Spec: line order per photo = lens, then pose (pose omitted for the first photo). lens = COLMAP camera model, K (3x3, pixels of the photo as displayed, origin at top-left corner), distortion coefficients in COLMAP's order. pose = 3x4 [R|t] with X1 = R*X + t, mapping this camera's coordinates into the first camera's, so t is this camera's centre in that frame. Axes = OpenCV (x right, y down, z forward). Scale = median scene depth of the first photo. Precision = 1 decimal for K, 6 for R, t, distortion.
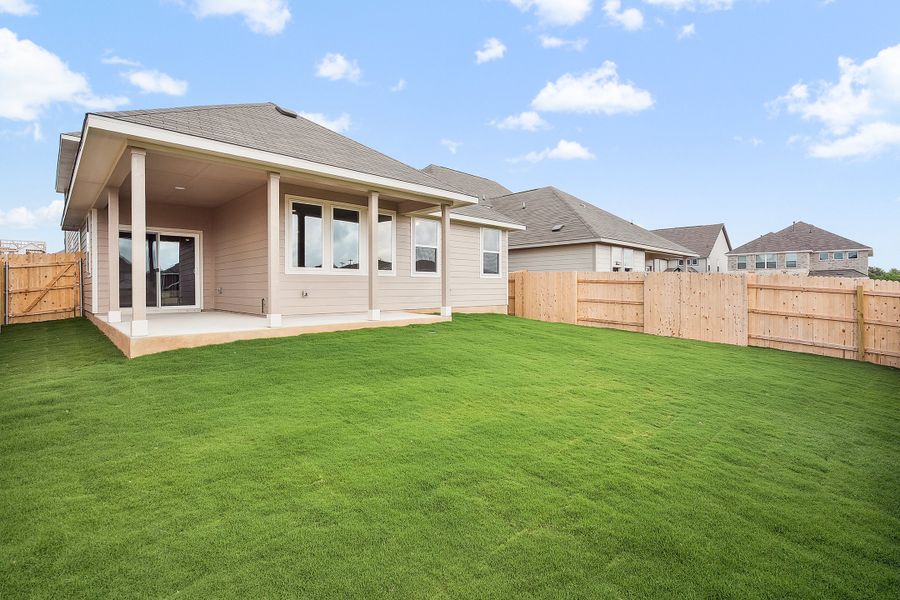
lens RADIAL K [[422.3, 0, 447.4], [0, 422.3, 286.5], [0, 0, 1]] dist [0.002029, 0.000296]
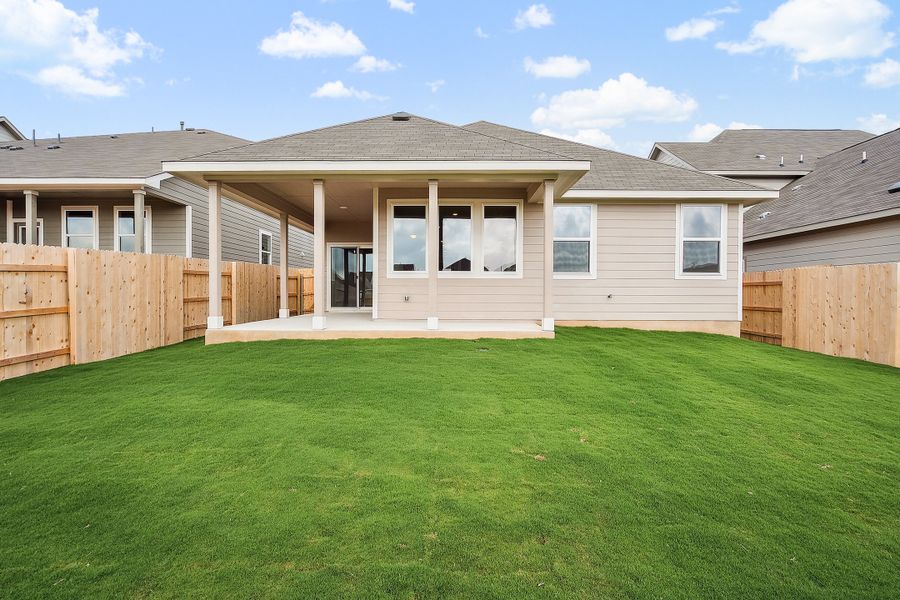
lens RADIAL K [[409.1, 0, 450.0], [0, 409.1, 300.0], [0, 0, 1]] dist [0.000174, 0.000854]
pose [[0.714300, 0.020973, -0.699525, 0.322351], [-0.004875, 0.999676, 0.024994, -0.001597], [0.699823, -0.014443, 0.714171, 0.314117]]
